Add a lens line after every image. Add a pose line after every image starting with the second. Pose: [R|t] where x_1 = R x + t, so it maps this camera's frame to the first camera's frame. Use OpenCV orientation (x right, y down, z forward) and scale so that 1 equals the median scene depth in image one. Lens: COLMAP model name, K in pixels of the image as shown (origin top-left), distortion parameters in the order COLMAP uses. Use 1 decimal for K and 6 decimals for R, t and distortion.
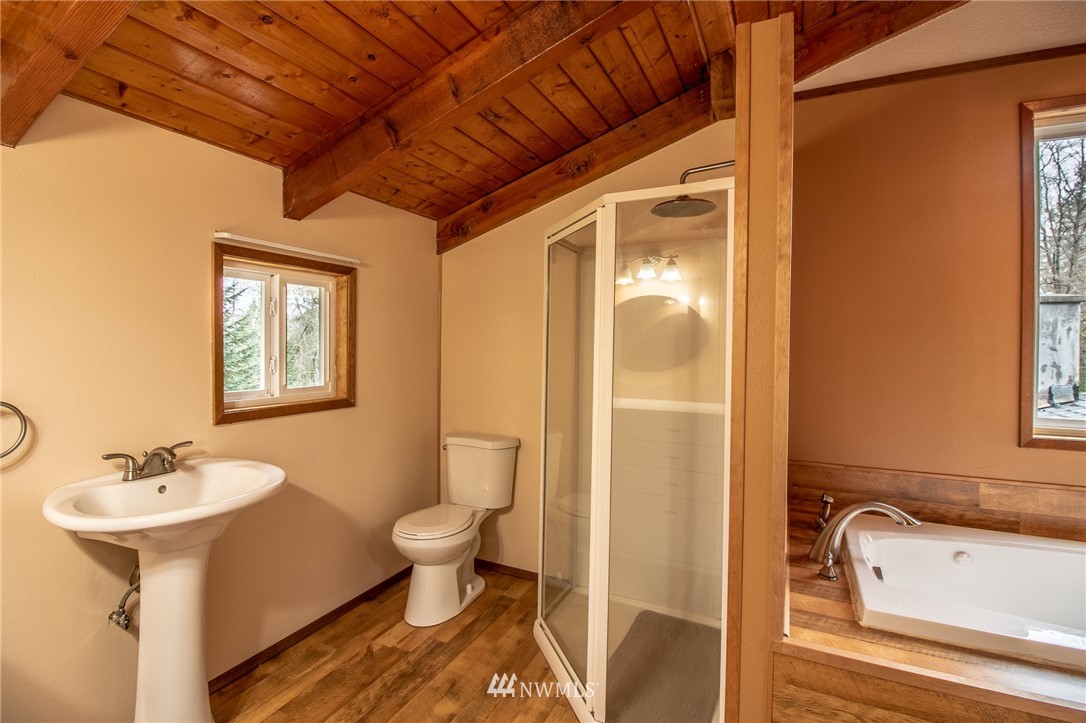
lens RADIAL K [[501.8, 0, 540.4], [0, 501.8, 347.6], [0, 0, 1]] dist [0.002661, -0.015753]
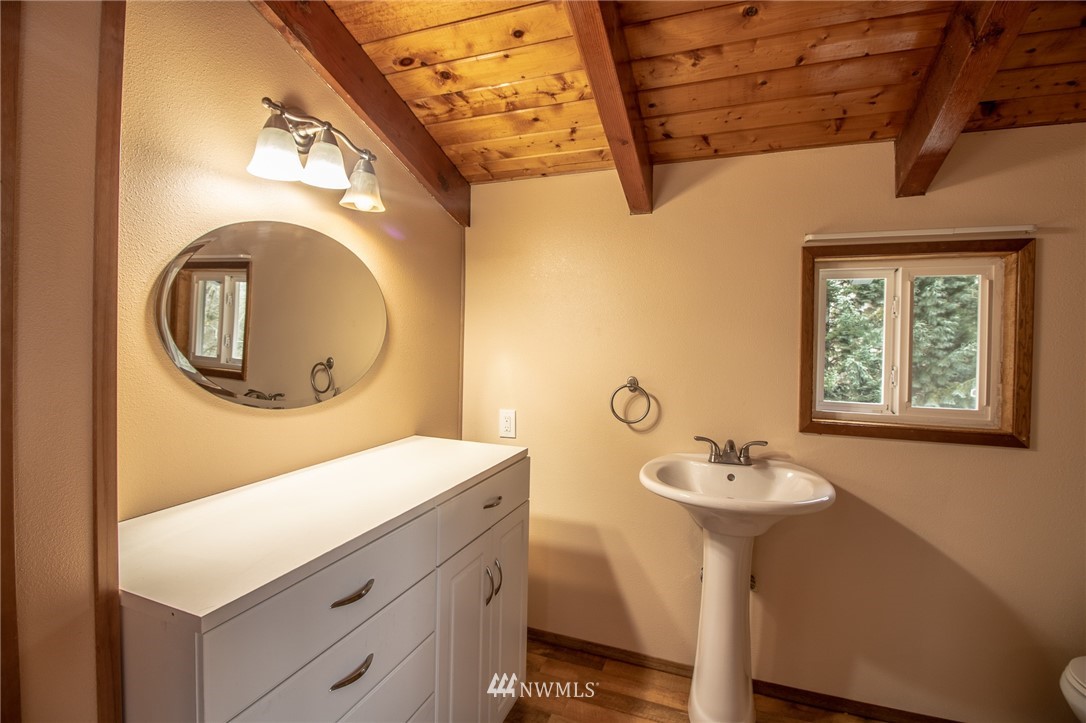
lens RADIAL K [[501.8, 0, 540.4], [0, 501.8, 347.6], [0, 0, 1]] dist [0.002661, -0.015753]
pose [[0.098039, 0.004162, -0.995174, 0.276114], [-0.023766, 0.999716, 0.001840, -0.001261], [0.994899, 0.023471, 0.098110, 0.381208]]
